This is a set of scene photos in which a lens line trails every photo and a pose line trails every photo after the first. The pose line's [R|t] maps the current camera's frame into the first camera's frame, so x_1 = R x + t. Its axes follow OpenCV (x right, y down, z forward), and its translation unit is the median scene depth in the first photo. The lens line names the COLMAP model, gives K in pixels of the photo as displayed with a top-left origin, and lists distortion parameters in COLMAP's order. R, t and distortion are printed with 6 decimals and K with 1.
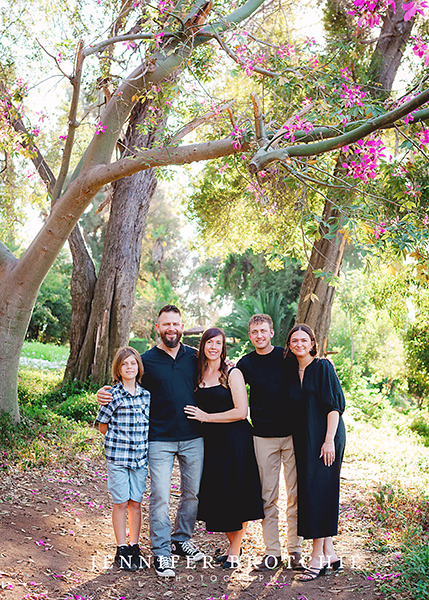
lens RADIAL K [[872.4, 0, 215.3], [0, 872.4, 299.5], [0, 0, 1]] dist [-0.019029, 0.000000]
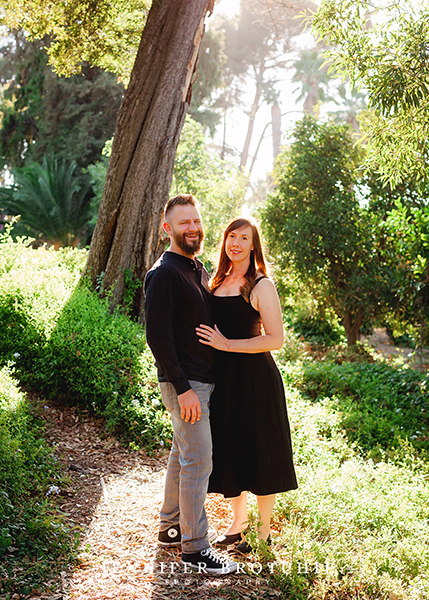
lens RADIAL K [[872.4, 0, 215.6], [0, 872.4, 299.7], [0, 0, 1]] dist [-0.019029, 0.000000]
pose [[0.971404, -0.001630, 0.237429, 0.013202], [-0.030337, 0.990928, 0.130924, 0.010875], [-0.235488, -0.134383, 0.962542, 0.194063]]
